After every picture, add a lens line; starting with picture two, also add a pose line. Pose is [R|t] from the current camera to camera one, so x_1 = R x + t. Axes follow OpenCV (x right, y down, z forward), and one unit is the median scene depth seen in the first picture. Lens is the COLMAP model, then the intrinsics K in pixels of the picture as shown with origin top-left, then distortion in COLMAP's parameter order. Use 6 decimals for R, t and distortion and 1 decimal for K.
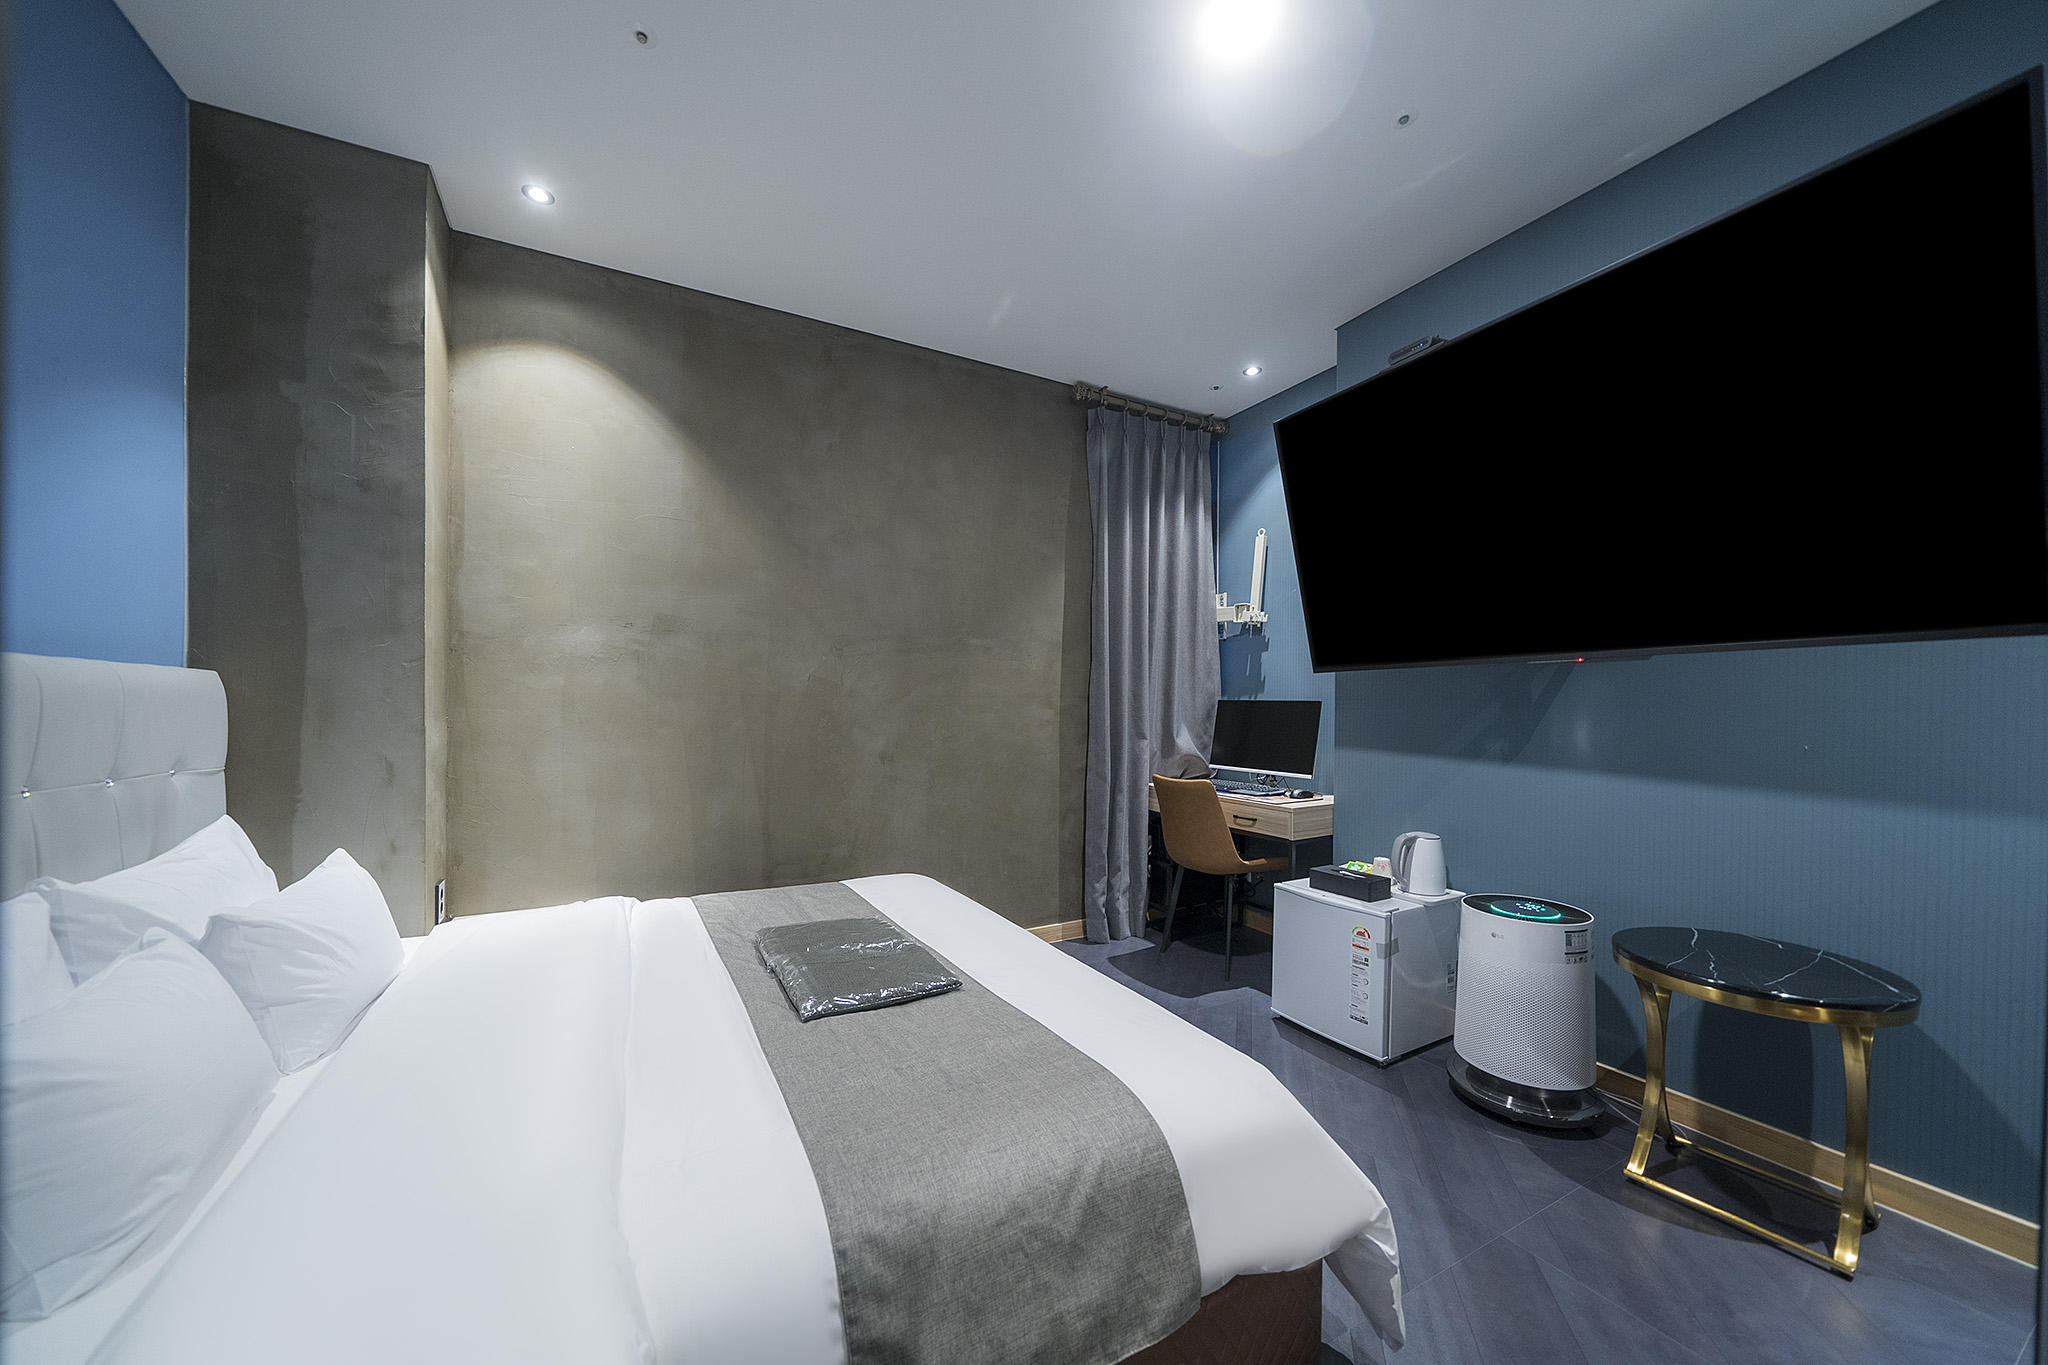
lens RADIAL K [[730.7, 0, 1025.3], [0, 730.7, 705.2], [0, 0, 1]] dist [-0.029606, -0.000064]
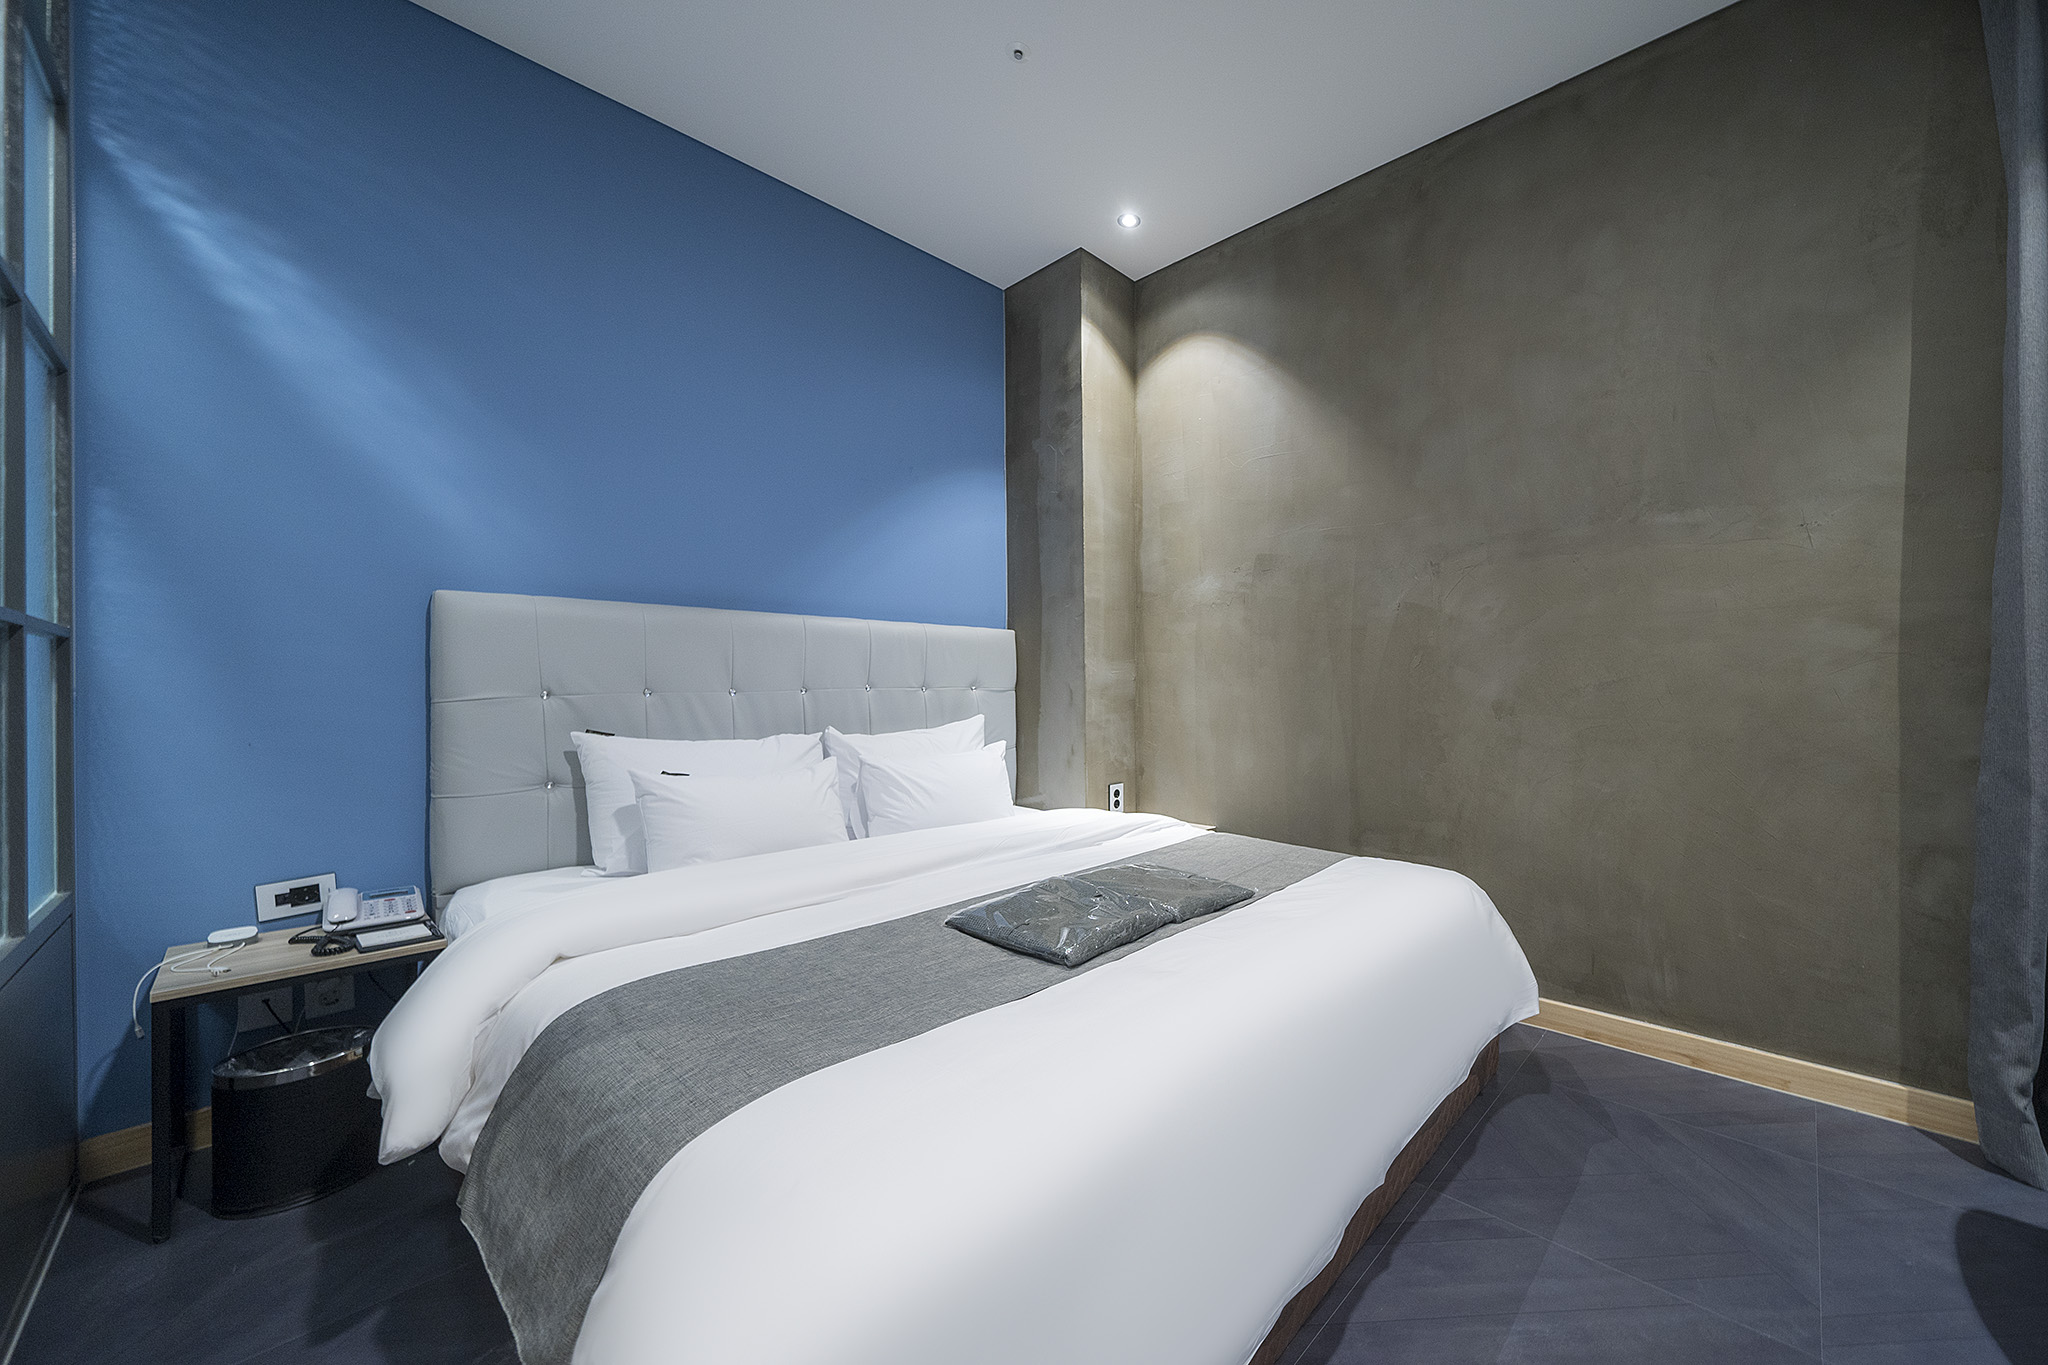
lens RADIAL K [[705.7, 0, 1027.1], [0, 705.7, 673.1], [0, 0, 1]] dist [-0.016204, -0.000049]
pose [[0.333408, -0.001514, -0.942781, 0.312886], [-0.001230, 0.999997, -0.002041, 0.041547], [0.942782, 0.001840, 0.333406, 0.370029]]
